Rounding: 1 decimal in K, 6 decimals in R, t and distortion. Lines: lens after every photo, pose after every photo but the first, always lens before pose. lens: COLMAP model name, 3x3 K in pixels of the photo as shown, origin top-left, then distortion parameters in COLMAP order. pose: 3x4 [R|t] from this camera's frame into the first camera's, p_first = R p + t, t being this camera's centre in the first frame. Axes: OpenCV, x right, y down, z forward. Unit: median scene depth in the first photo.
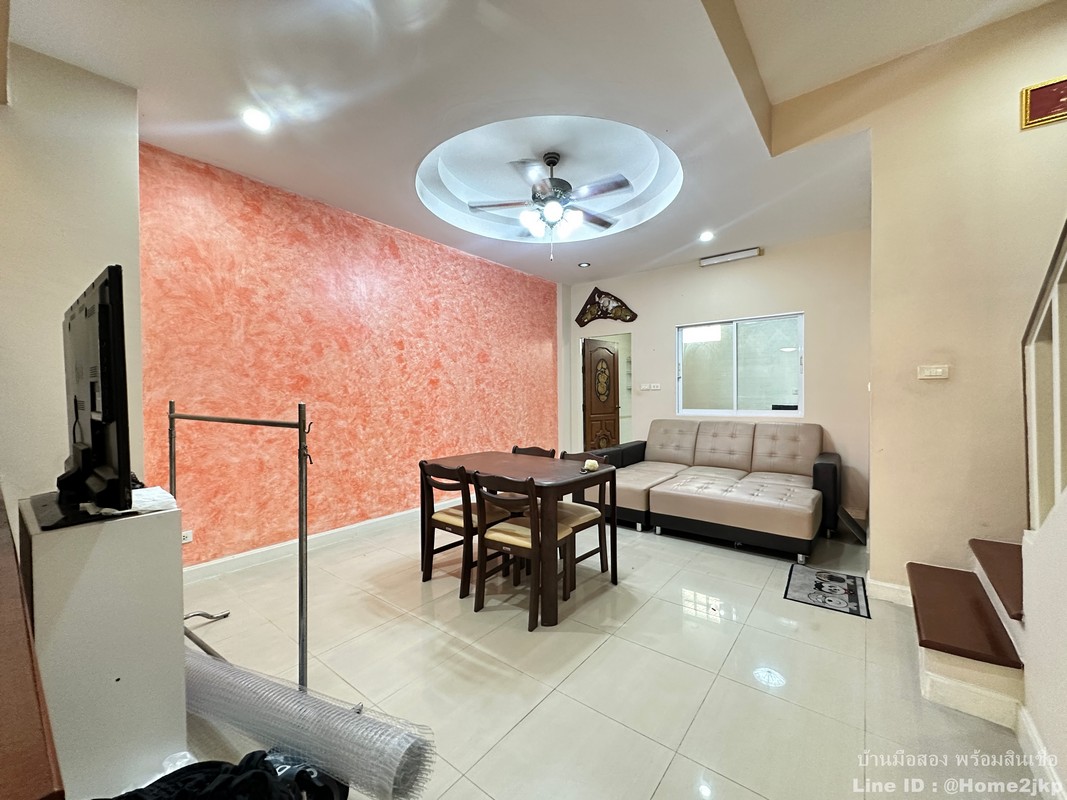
lens RADIAL K [[429.4, 0, 524.4], [0, 429.4, 399.2], [0, 0, 1]] dist [-0.000415, 0.000136]
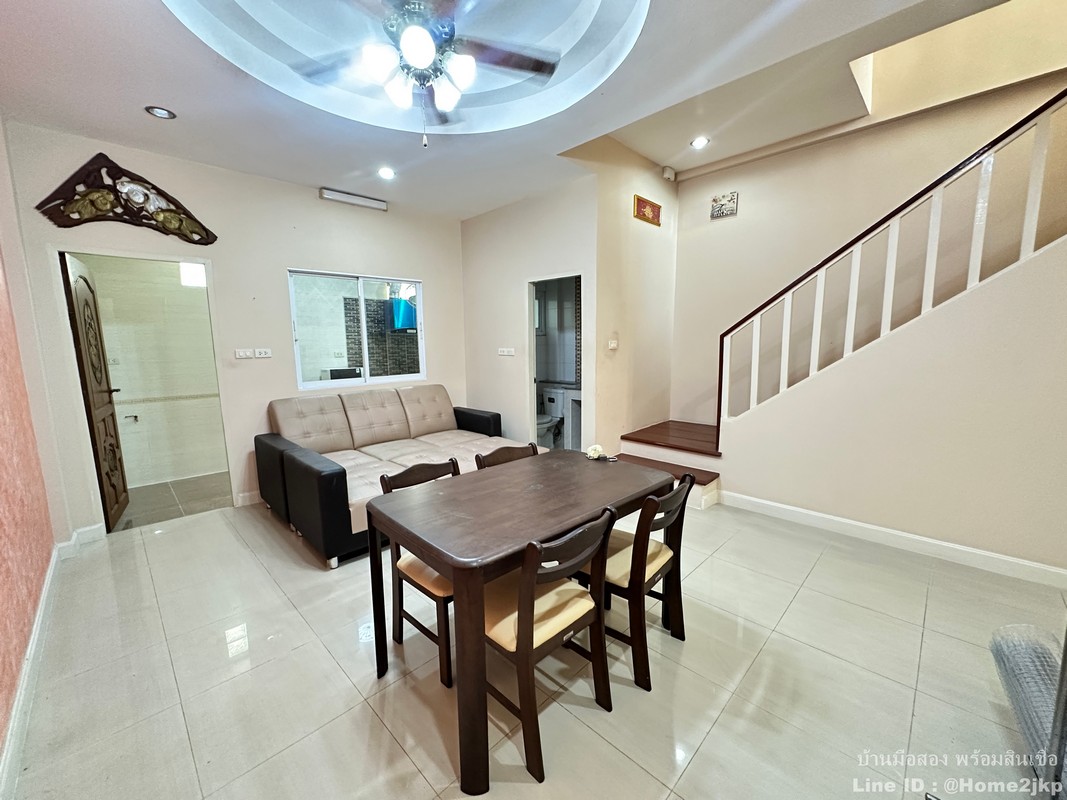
lens RADIAL K [[428.3, 0, 532.1], [0, 428.3, 402.9], [0, 0, 1]] dist [-0.000656, 0.000094]
pose [[0.097728, -0.137043, 0.985732, -0.379518], [0.025436, 0.990494, 0.135184, -0.035446], [-0.994888, 0.011861, 0.100285, 0.557764]]
